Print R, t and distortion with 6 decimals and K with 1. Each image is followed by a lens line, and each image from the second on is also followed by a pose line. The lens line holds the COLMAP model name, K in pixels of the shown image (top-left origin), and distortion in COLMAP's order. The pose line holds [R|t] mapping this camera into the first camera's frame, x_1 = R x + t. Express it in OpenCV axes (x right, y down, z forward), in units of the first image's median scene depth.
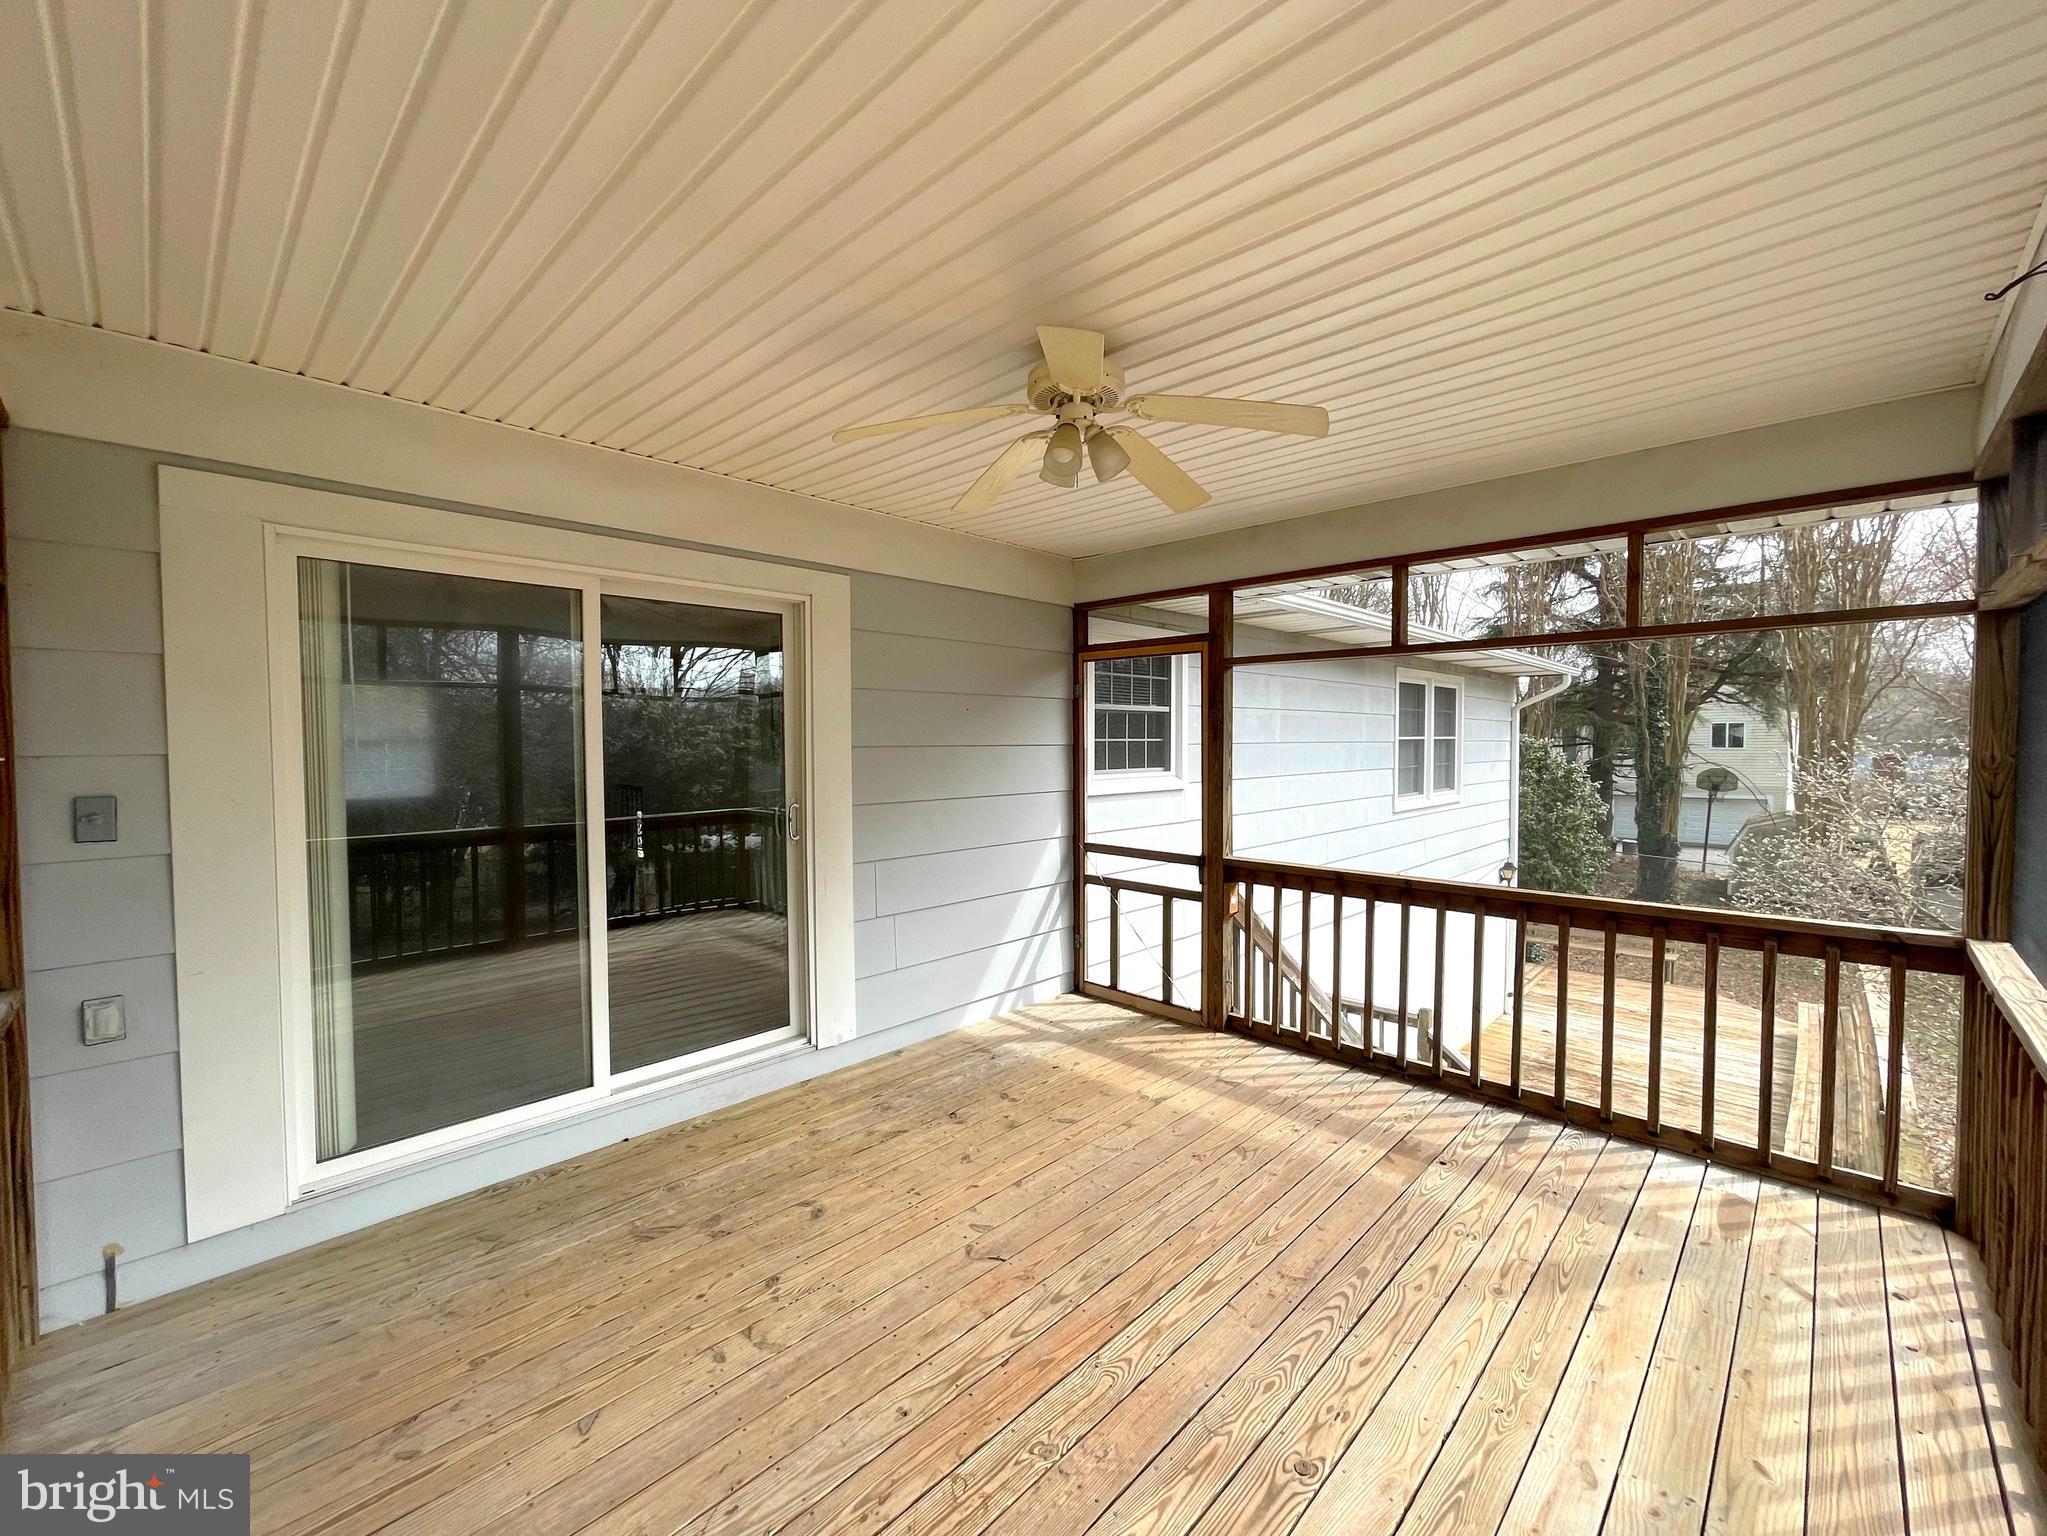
lens RADIAL K [[839.7, 0, 1012.5], [0, 839.7, 766.8], [0, 0, 1]] dist [0.004354, 0.000371]
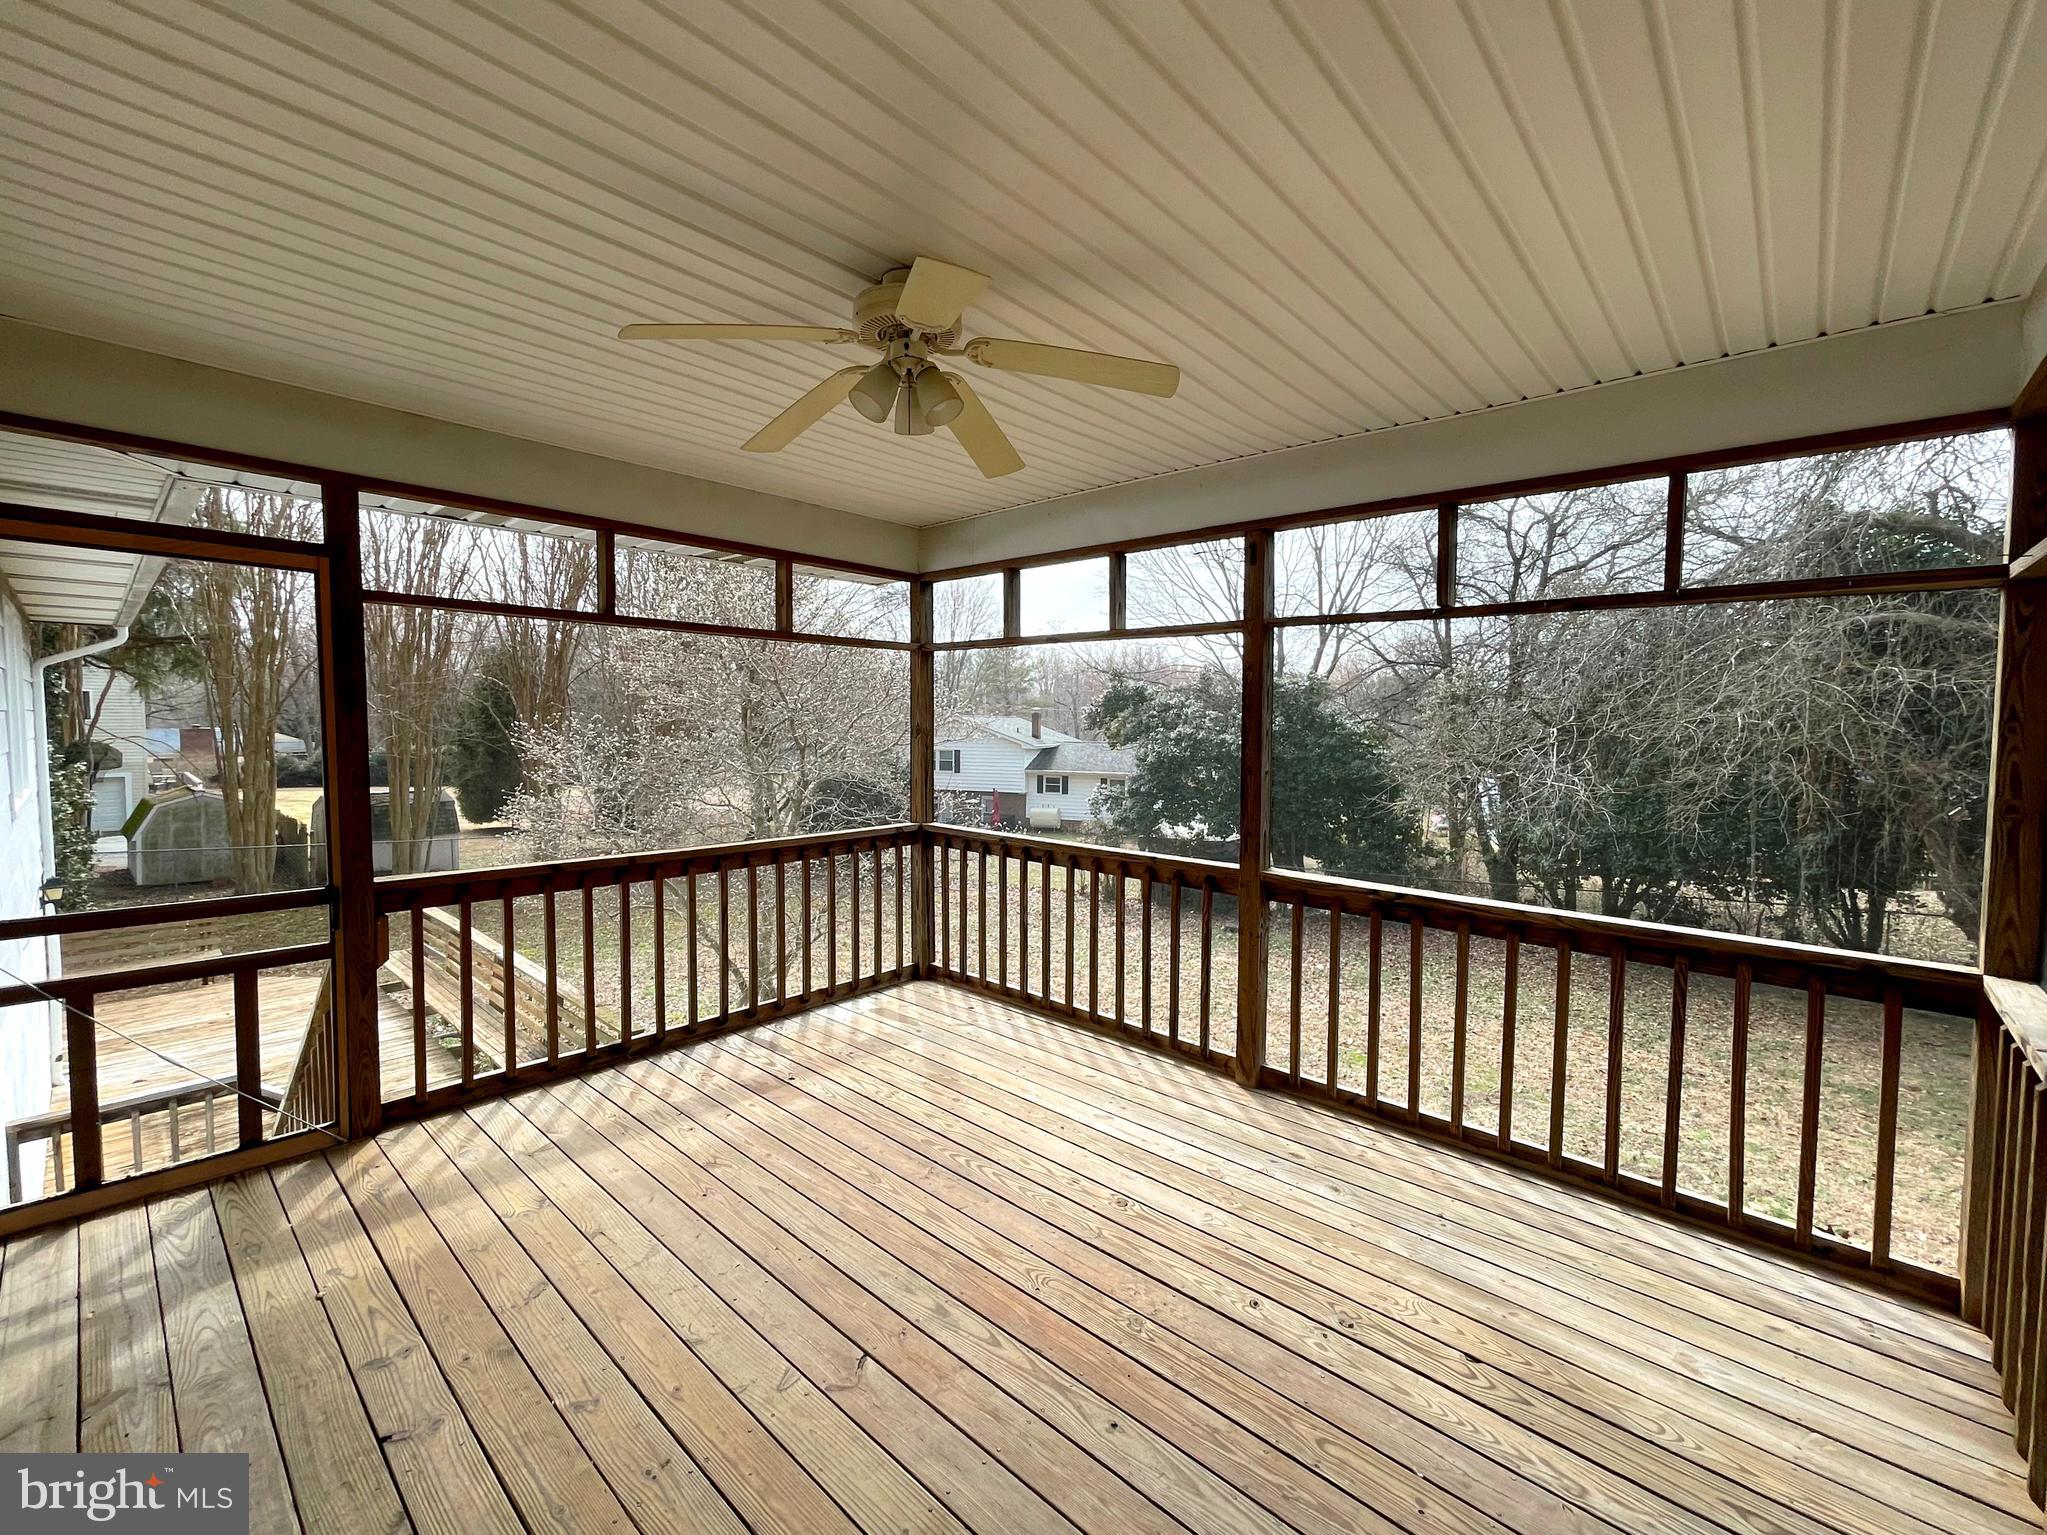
lens RADIAL K [[839.7, 0, 1041.2], [0, 839.7, 767.6], [0, 0, 1]] dist [0.004354, 0.000371]
pose [[-0.044309, -0.052093, 0.997659, -0.550523], [0.014999, 0.998492, 0.052803, -0.015826], [-0.998905, 0.017304, -0.043461, 0.588084]]
